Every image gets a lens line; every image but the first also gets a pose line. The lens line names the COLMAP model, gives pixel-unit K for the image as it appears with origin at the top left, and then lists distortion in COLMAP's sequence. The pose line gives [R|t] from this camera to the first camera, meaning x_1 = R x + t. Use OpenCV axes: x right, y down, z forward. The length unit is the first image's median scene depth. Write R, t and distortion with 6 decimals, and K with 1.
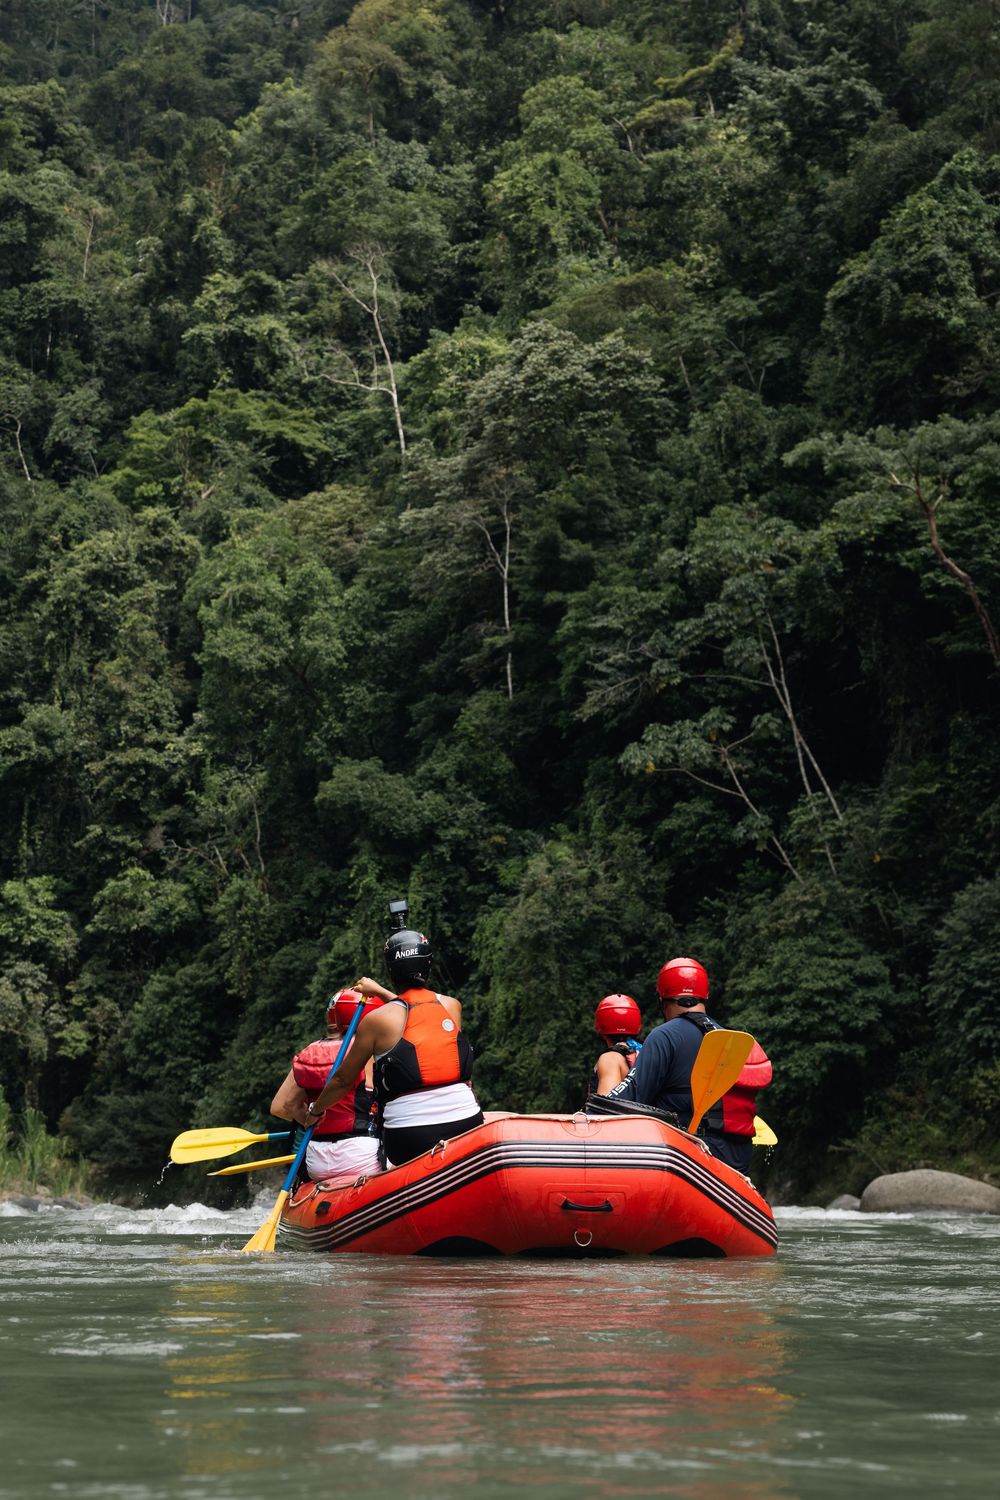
lens RADIAL K [[2901.5, 0, 497.0], [0, 2901.5, 751.5], [0, 0, 1]] dist [-0.109705, 0.000000]
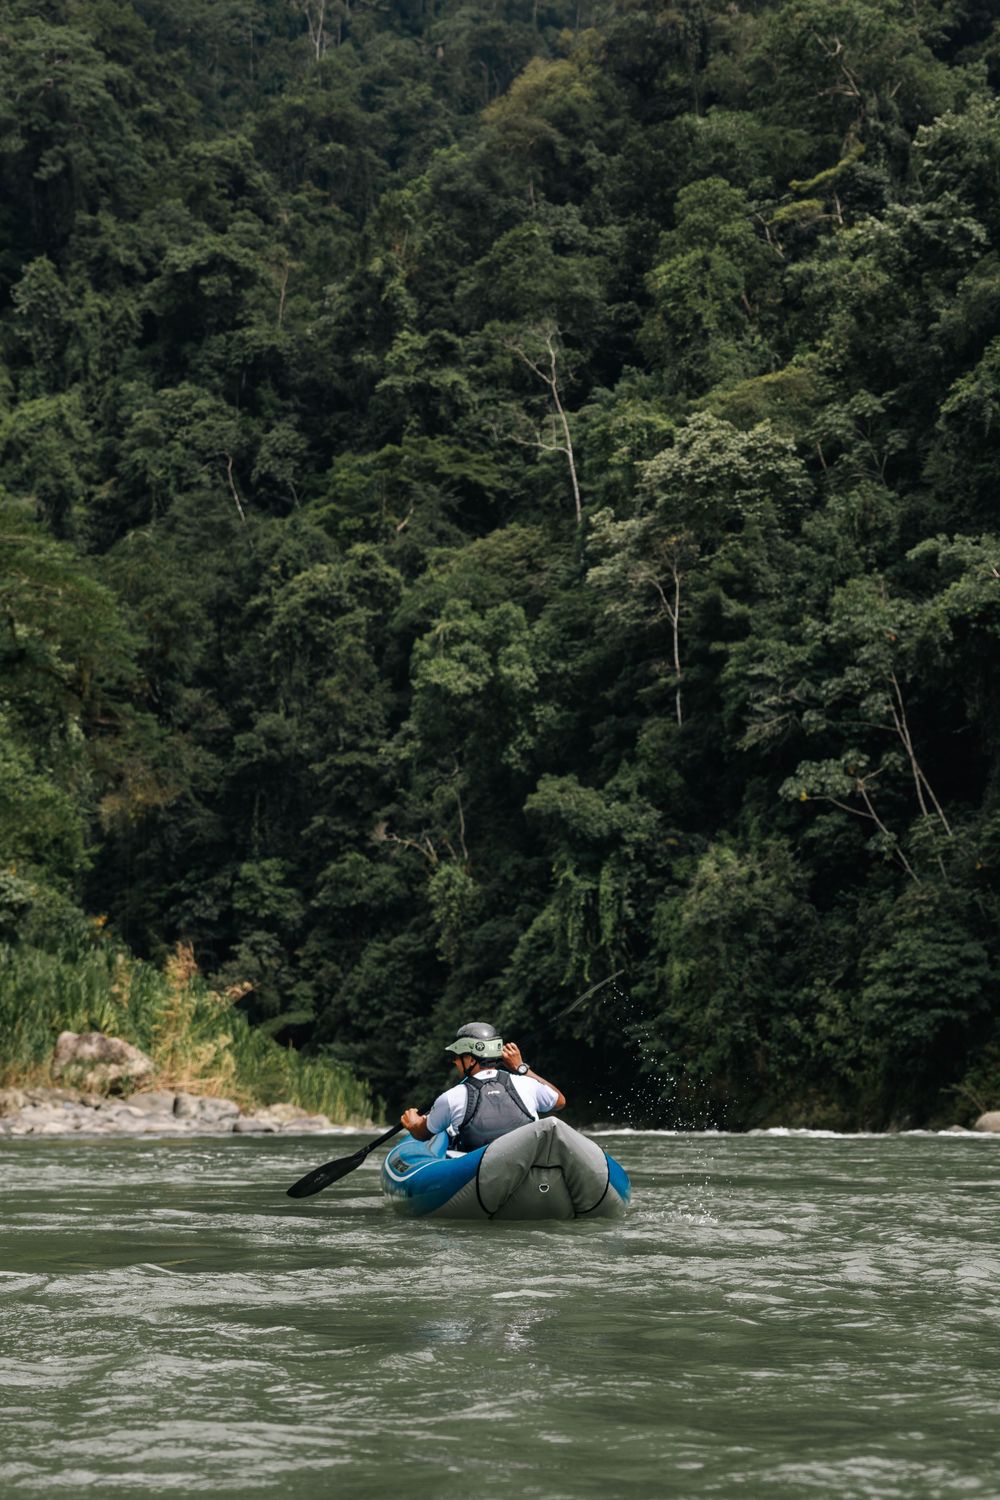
lens RADIAL K [[3497.9, 0, 501.5], [0, 3497.9, 749.1], [0, 0, 1]] dist [-0.091287, 0.000000]
pose [[0.999992, 0.000277, 0.003957, -0.072063], [-0.000468, 0.998820, 0.048572, -0.075088], [-0.003939, -0.048573, 0.998812, -0.453185]]
